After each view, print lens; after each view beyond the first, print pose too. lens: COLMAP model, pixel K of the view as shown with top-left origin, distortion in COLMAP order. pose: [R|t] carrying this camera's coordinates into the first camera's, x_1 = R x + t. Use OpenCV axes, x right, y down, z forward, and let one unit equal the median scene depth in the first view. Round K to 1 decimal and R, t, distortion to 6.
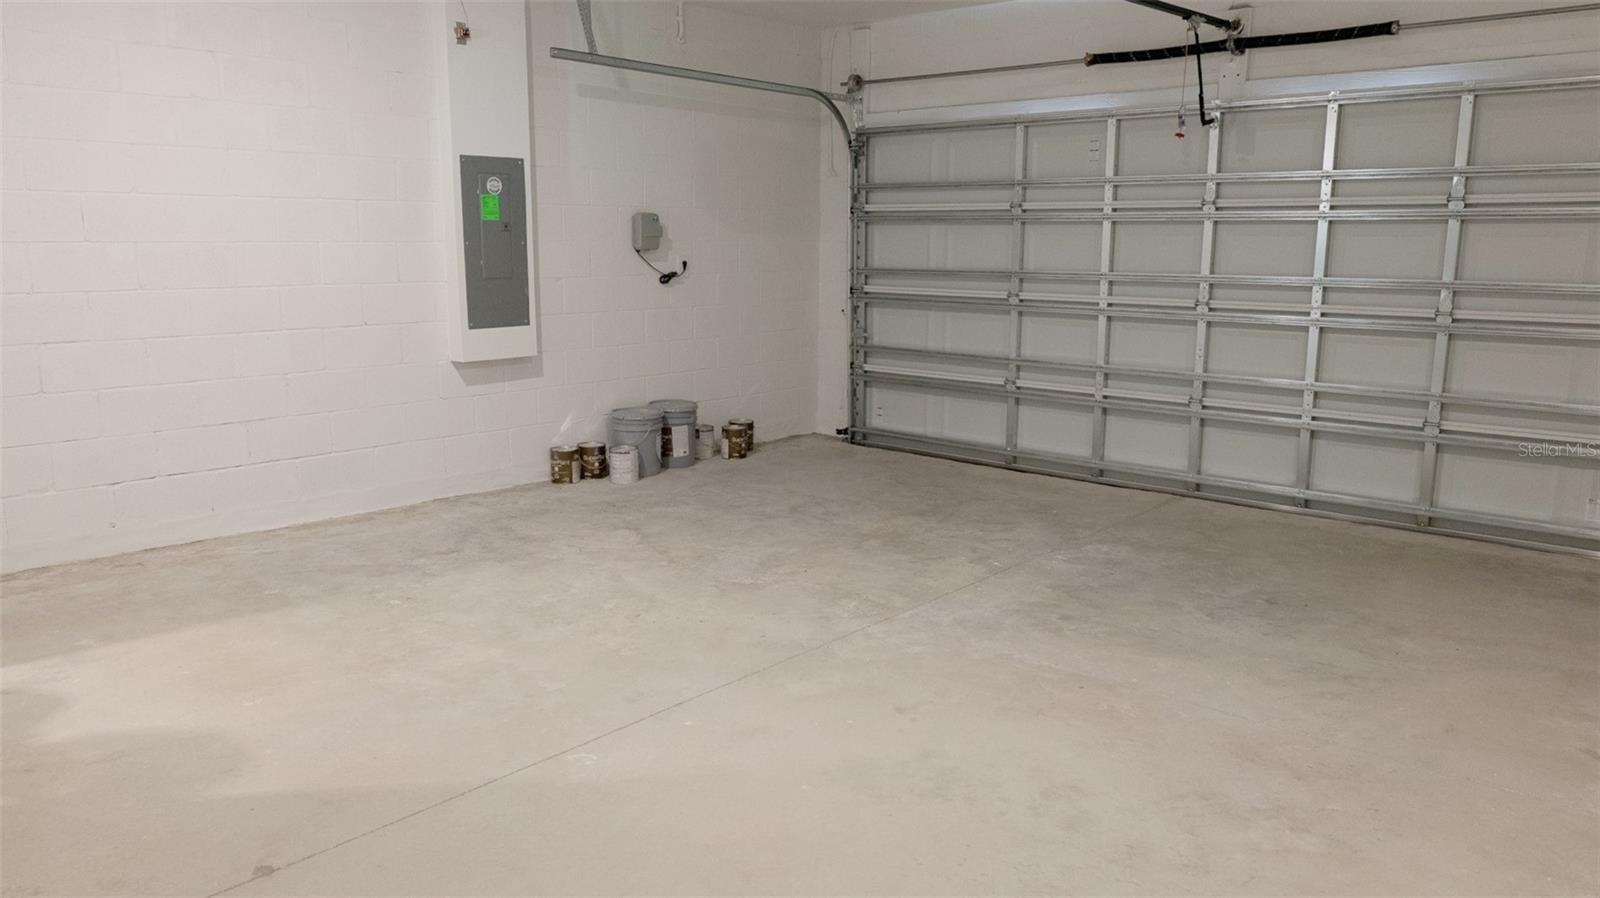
lens RADIAL K [[1142.9, 0, 800.7], [0, 1142.9, 449.6], [0, 0, 1]] dist [0.013344, -0.001812]
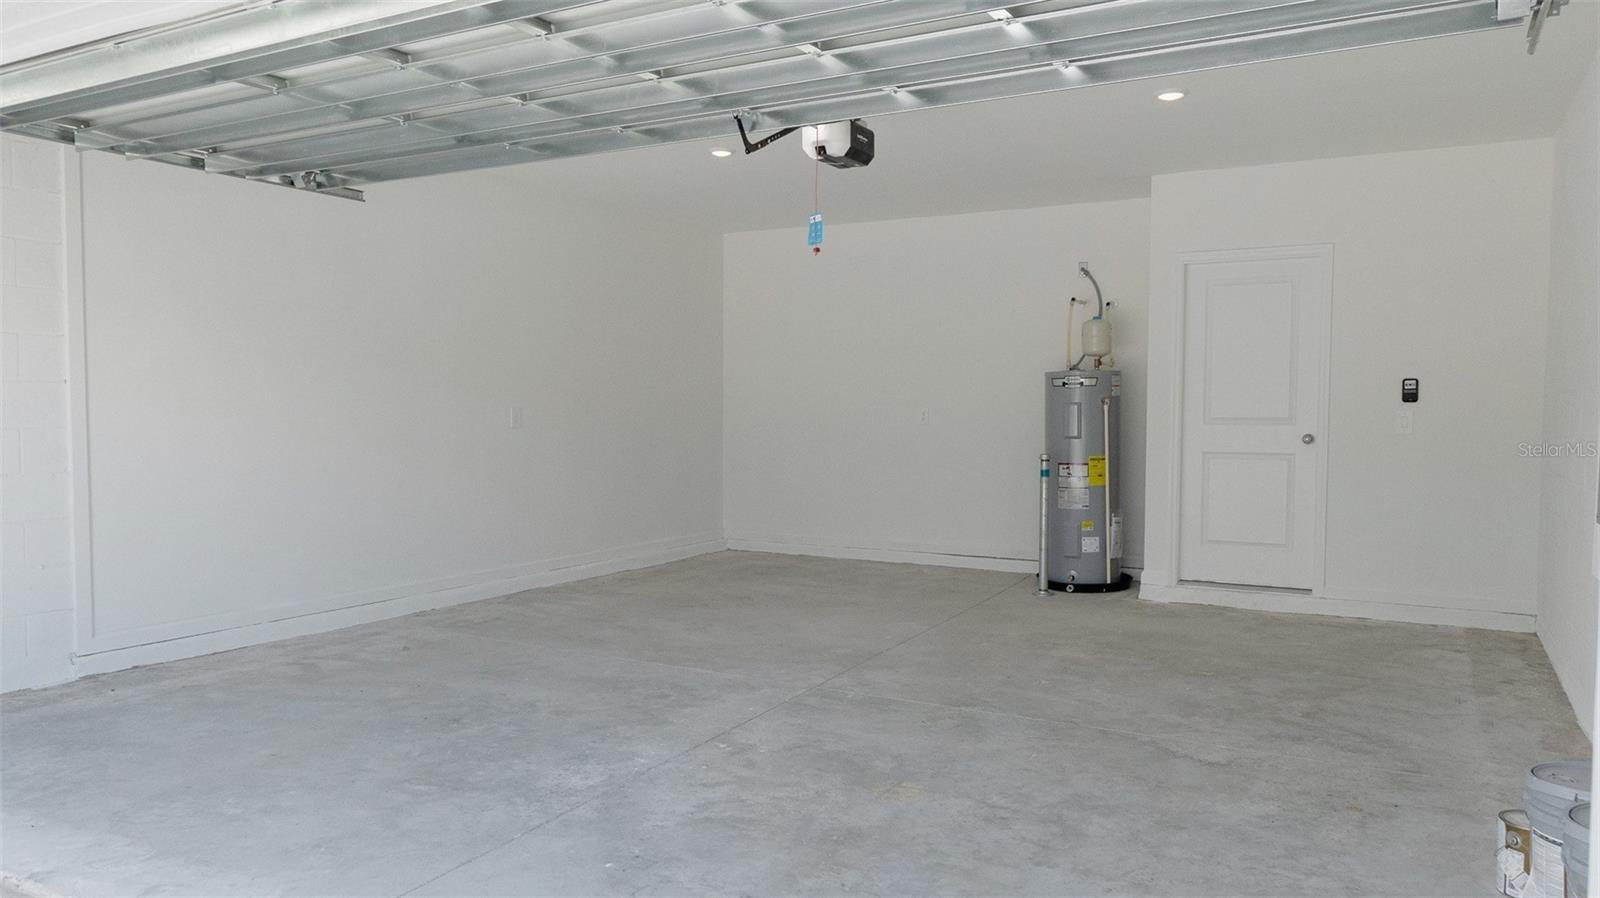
lens RADIAL K [[1142.9, 0, 795.3], [0, 1142.9, 443.1], [0, 0, 1]] dist [0.013344, -0.001812]
pose [[-0.975308, -0.007855, -0.220708, 0.301883], [-0.054033, 0.977483, 0.203981, -0.289983], [0.214136, 0.210870, -0.953771, 1.741019]]
